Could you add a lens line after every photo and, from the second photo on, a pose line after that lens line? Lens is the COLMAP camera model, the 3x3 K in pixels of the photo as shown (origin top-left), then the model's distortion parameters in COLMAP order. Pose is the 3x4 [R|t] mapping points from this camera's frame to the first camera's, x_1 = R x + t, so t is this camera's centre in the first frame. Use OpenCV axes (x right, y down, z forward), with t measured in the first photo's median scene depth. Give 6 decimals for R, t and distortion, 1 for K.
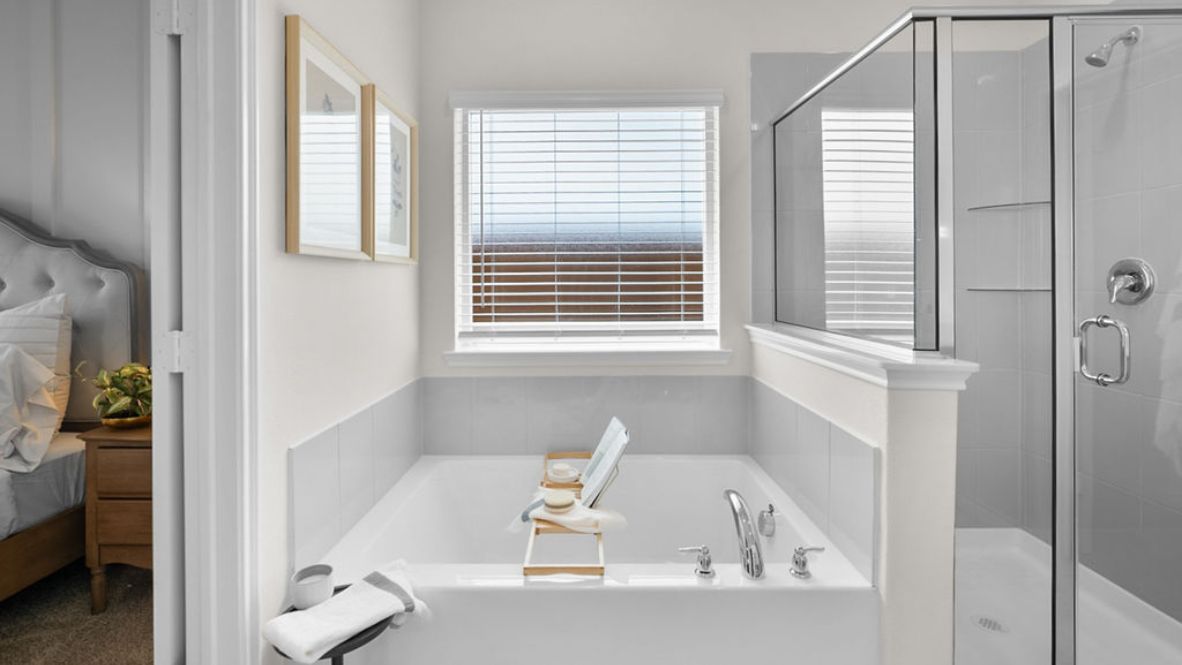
lens RADIAL K [[536.2, 0, 585.2], [0, 536.2, 310.3], [0, 0, 1]] dist [-0.002119, -0.000076]
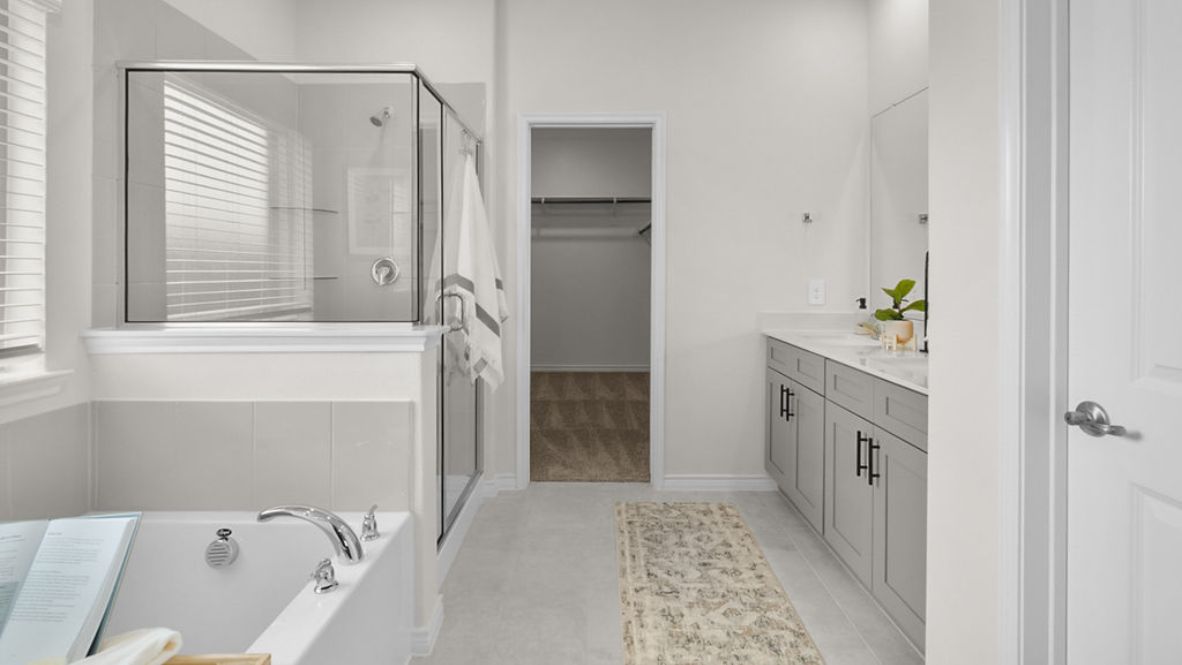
lens RADIAL K [[536.2, 0, 585.2], [0, 536.2, 310.3], [0, 0, 1]] dist [-0.002119, -0.000076]
pose [[0.007544, -0.071896, 0.997384, -0.408725], [0.055899, 0.995883, 0.071365, -0.015165], [-0.998408, 0.055215, 0.011532, 0.321555]]
